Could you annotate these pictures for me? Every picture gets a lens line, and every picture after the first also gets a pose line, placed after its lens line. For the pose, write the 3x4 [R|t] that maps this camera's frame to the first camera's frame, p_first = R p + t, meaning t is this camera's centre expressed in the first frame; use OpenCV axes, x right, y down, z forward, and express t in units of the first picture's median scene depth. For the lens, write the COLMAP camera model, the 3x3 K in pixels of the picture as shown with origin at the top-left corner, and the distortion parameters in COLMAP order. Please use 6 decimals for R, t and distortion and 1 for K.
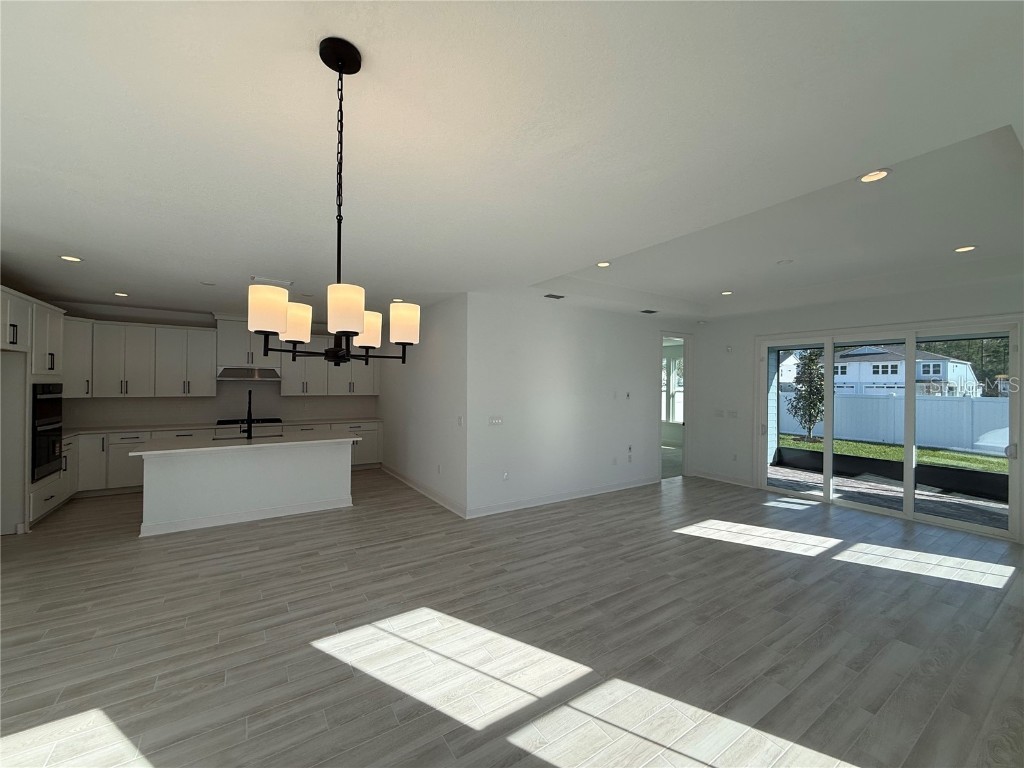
lens RADIAL K [[403.7, 0, 513.2], [0, 403.7, 381.5], [0, 0, 1]] dist [0.001031, -0.000120]
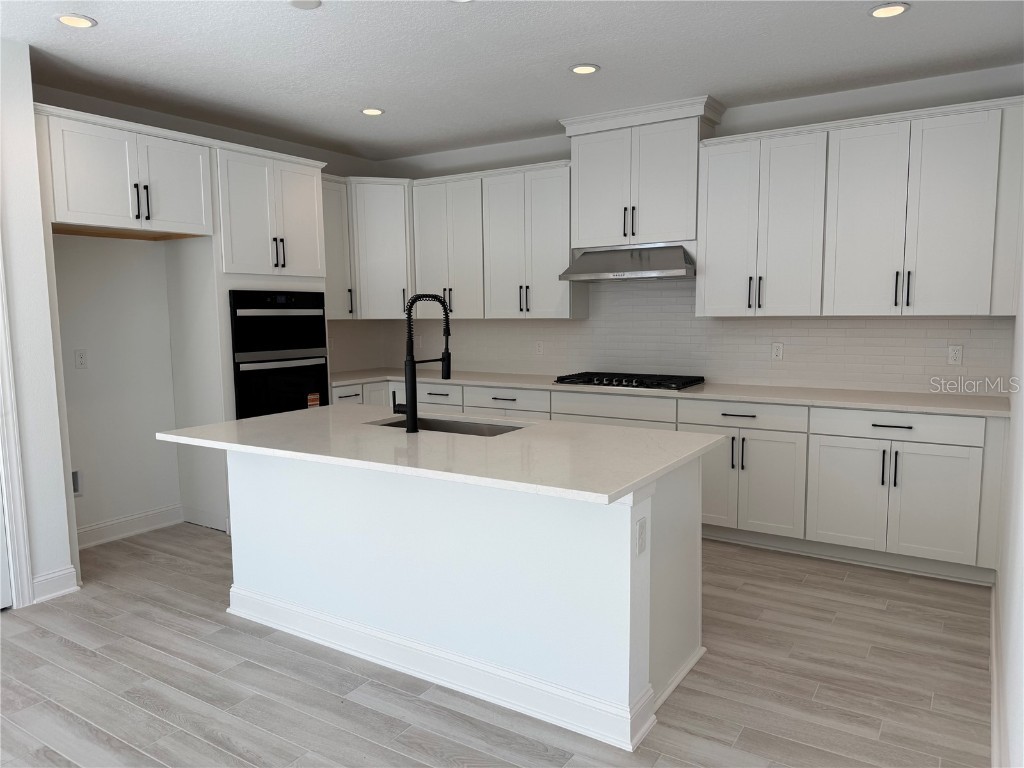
lens RADIAL K [[736.8, 0, 486.8], [0, 736.8, 385.4], [0, 0, 1]] dist [0.002348, 0.001103]
pose [[0.394432, 0.078963, -0.915526, -0.042978], [0.019816, 0.995339, 0.094384, 0.042859], [0.918711, -0.055370, 0.391029, 0.796421]]
